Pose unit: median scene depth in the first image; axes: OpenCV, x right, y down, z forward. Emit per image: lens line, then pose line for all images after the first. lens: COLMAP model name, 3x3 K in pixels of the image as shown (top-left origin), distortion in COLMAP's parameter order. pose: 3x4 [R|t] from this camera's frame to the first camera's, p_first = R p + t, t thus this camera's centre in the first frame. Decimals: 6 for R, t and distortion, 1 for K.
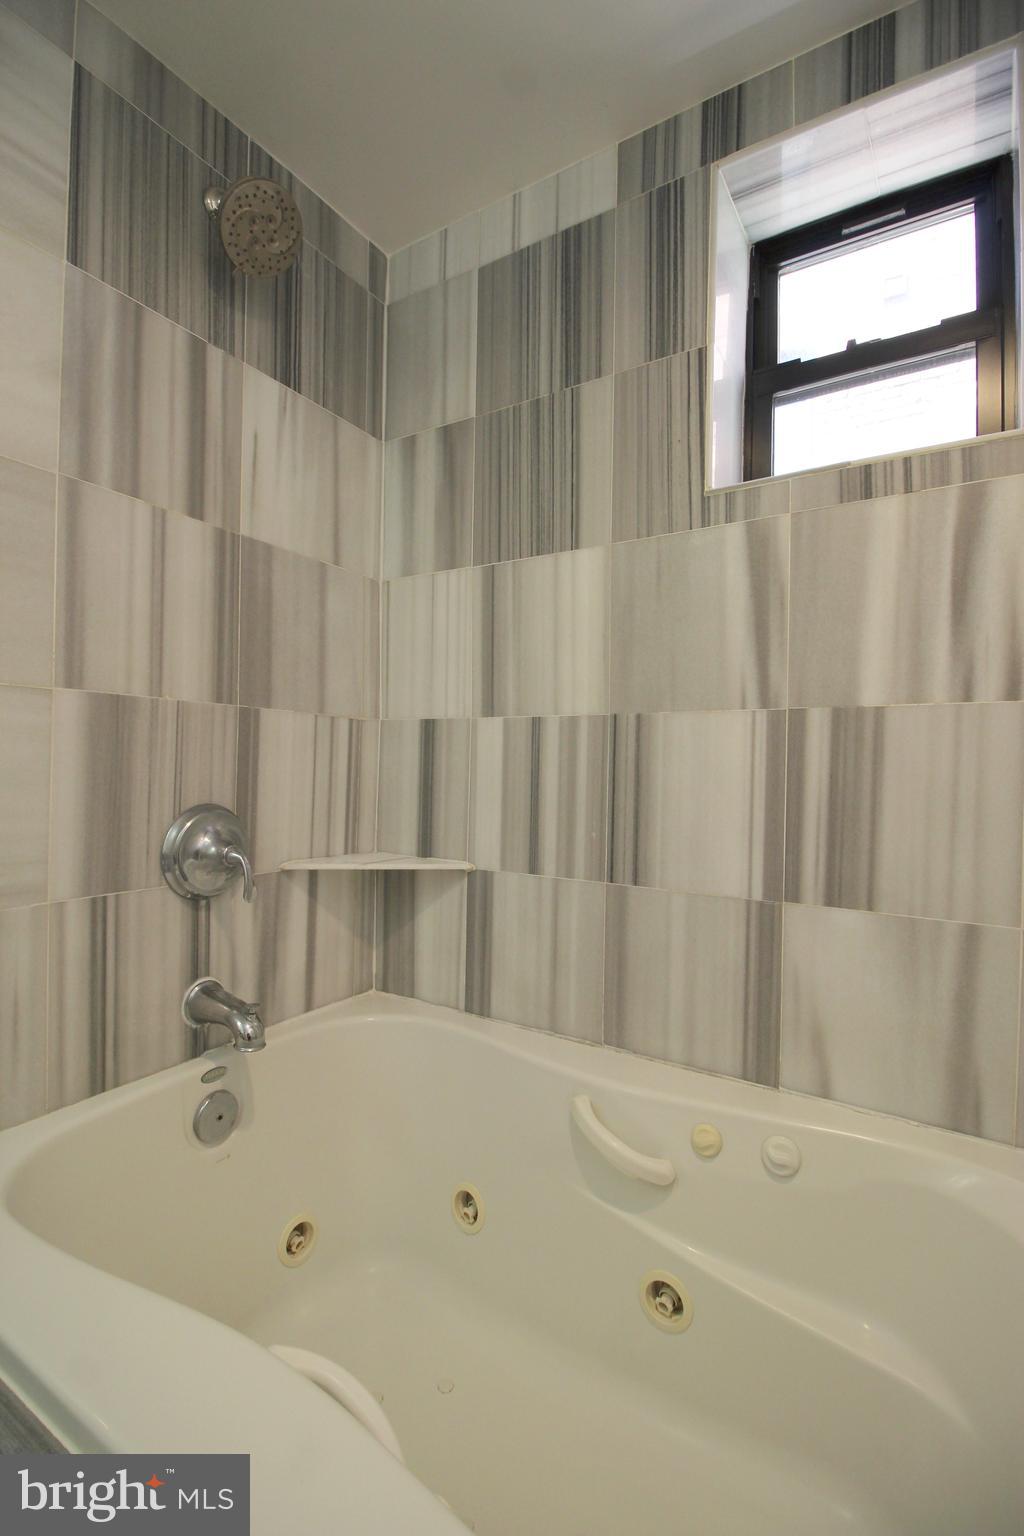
lens RADIAL K [[706.5, 0, 507.4], [0, 706.5, 770.9], [0, 0, 1]] dist [-0.001959, -0.011810]
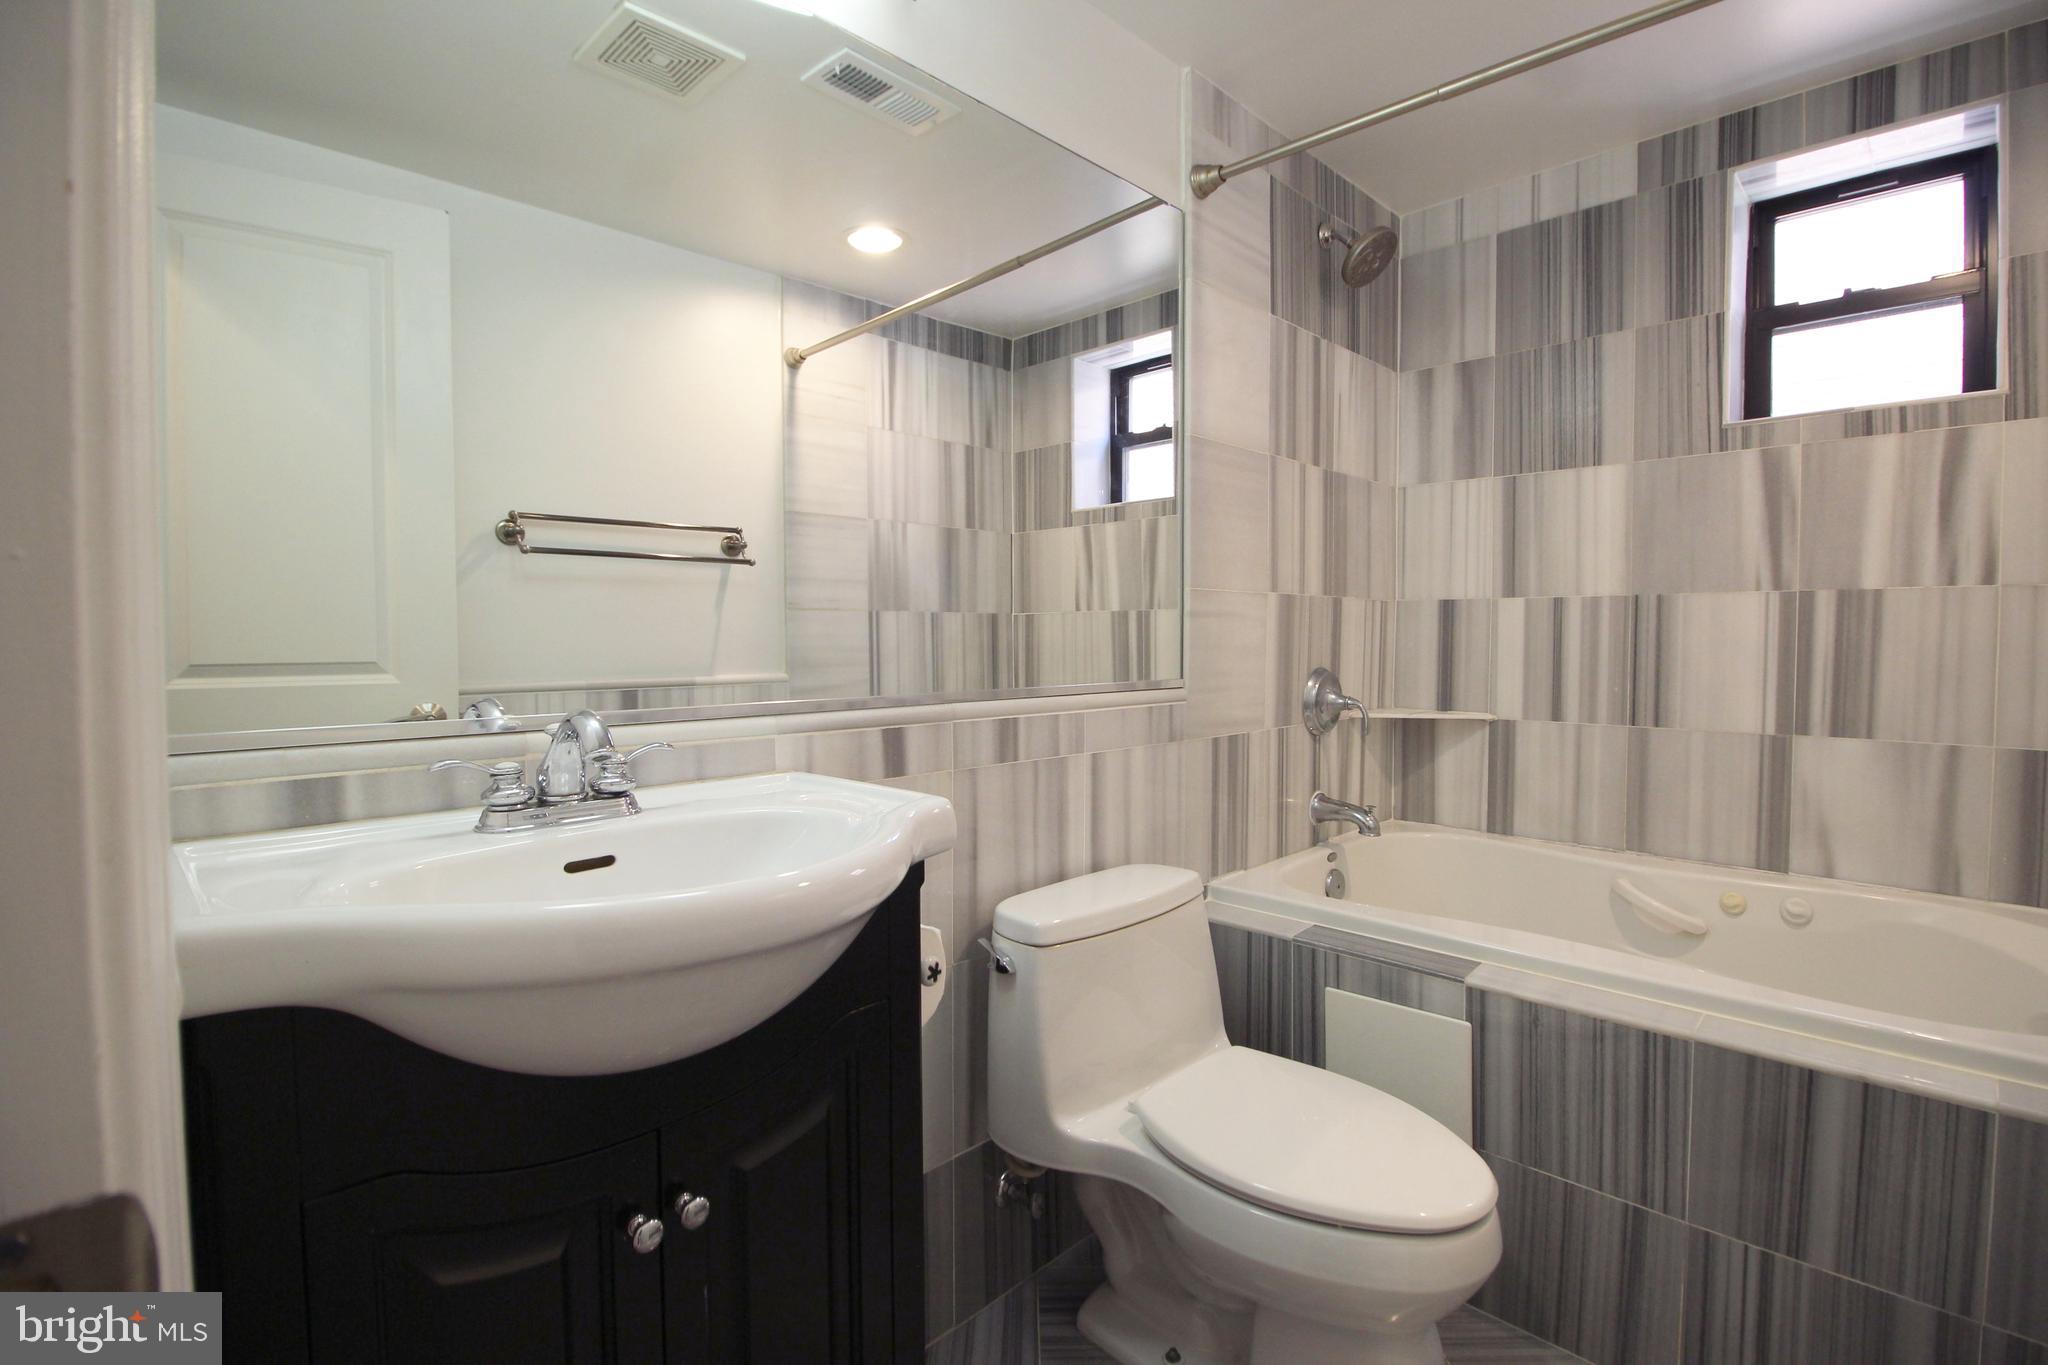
lens RADIAL K [[942.0, 0, 1019.3], [0, 942.0, 668.8], [0, 0, 1]] dist [-0.001959, -0.011810]
pose [[0.976313, -0.010748, -0.216094, -0.601680], [0.017273, 0.999449, 0.028329, -0.014515], [0.215671, -0.031390, 0.975961, -0.956115]]
